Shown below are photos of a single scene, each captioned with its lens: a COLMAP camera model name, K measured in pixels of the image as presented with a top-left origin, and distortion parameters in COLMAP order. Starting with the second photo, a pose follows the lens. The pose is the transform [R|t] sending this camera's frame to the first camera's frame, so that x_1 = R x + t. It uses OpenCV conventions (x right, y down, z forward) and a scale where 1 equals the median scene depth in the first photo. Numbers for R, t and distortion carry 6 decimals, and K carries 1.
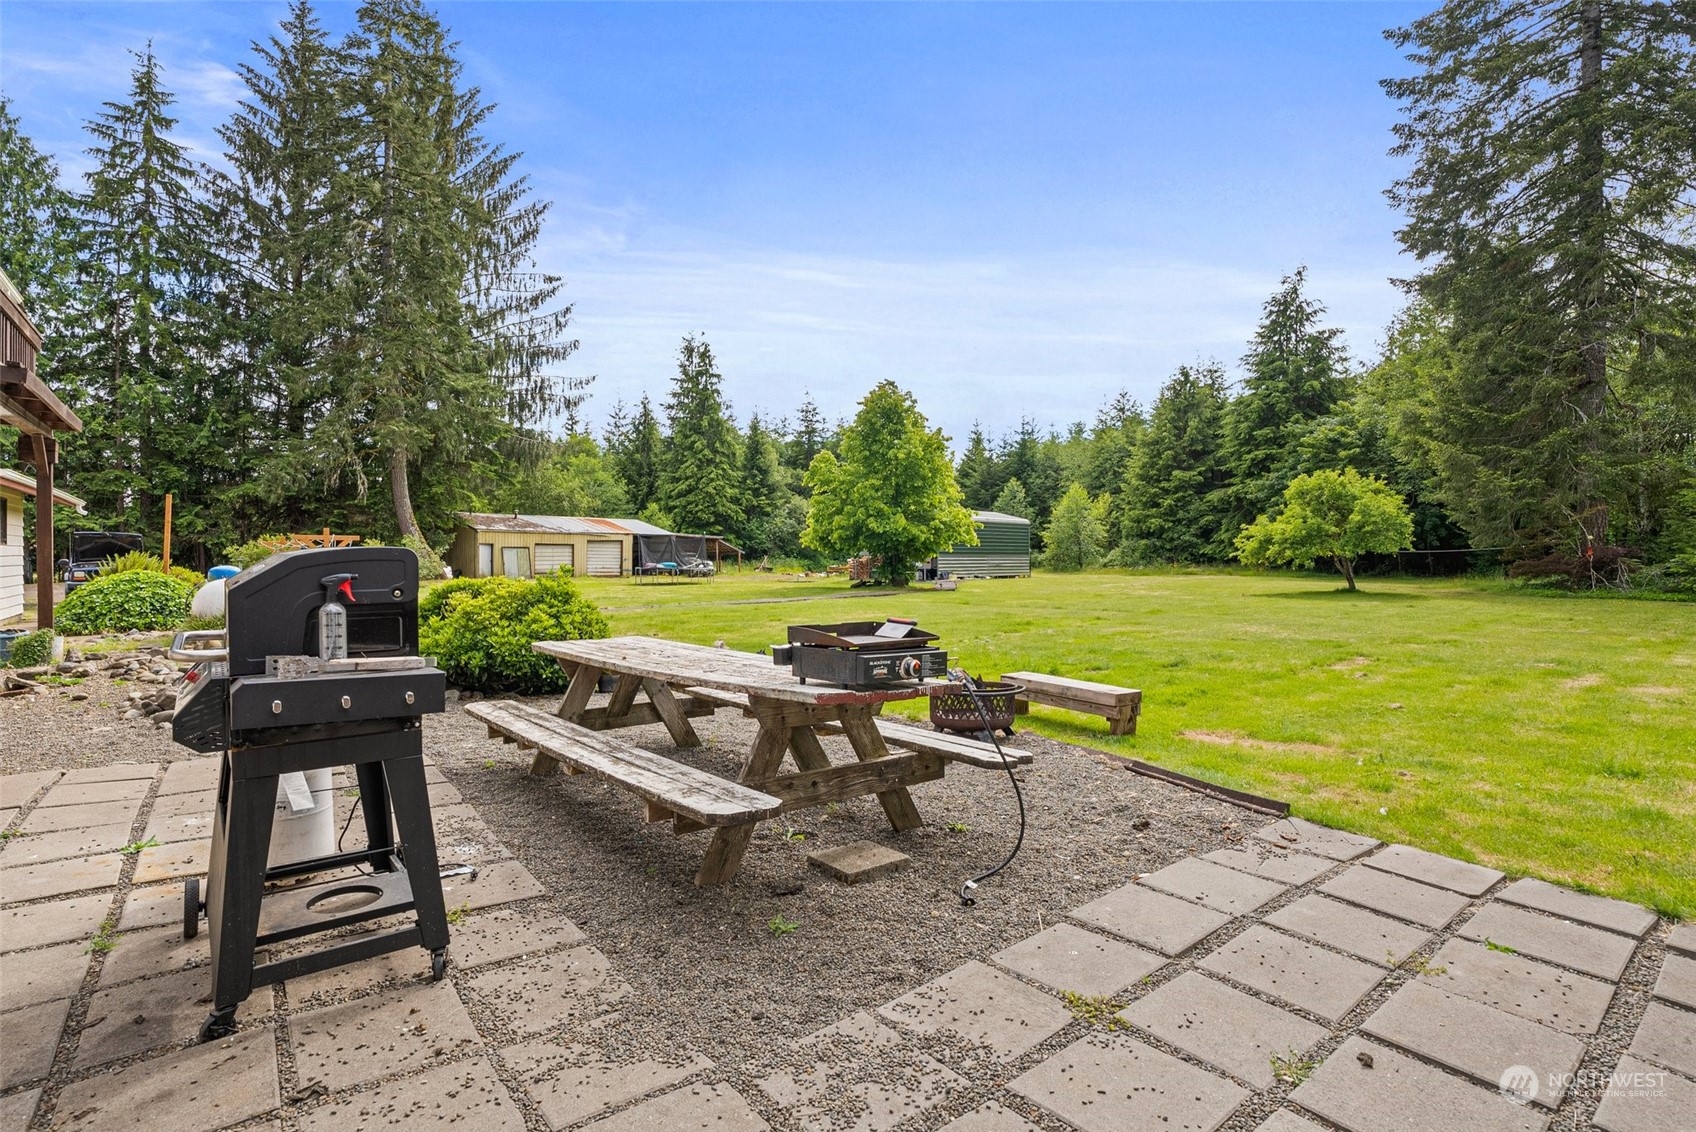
lens RADIAL K [[830.4, 0, 852.3], [0, 830.4, 561.6], [0, 0, 1]] dist [-0.036117, 0.006631]
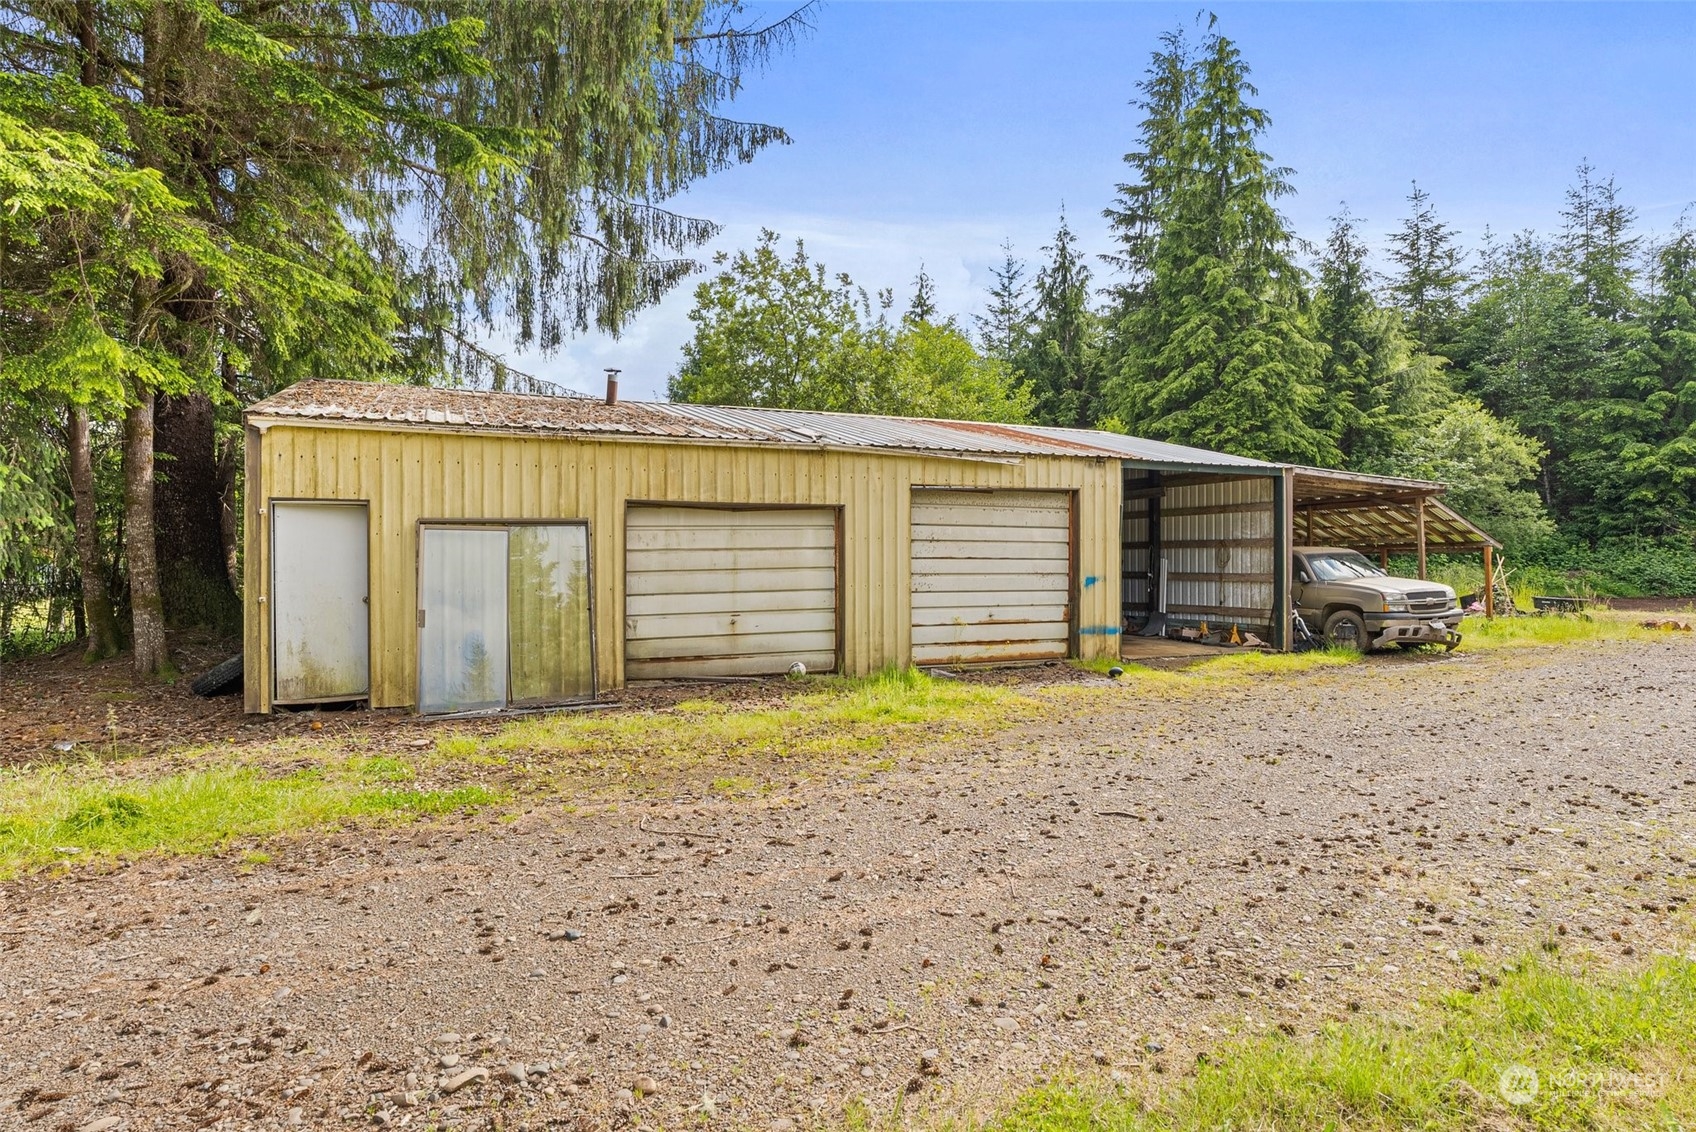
lens RADIAL K [[912.9, 0, 851.7], [0, 912.9, 565.4], [0, 0, 1]] dist [-0.003624, 0.002528]
pose [[0.907615, -0.011250, -0.419653, -0.159939], [0.009846, 0.999936, -0.005511, -0.003613], [0.419688, 0.000869, 0.907668, 0.527644]]
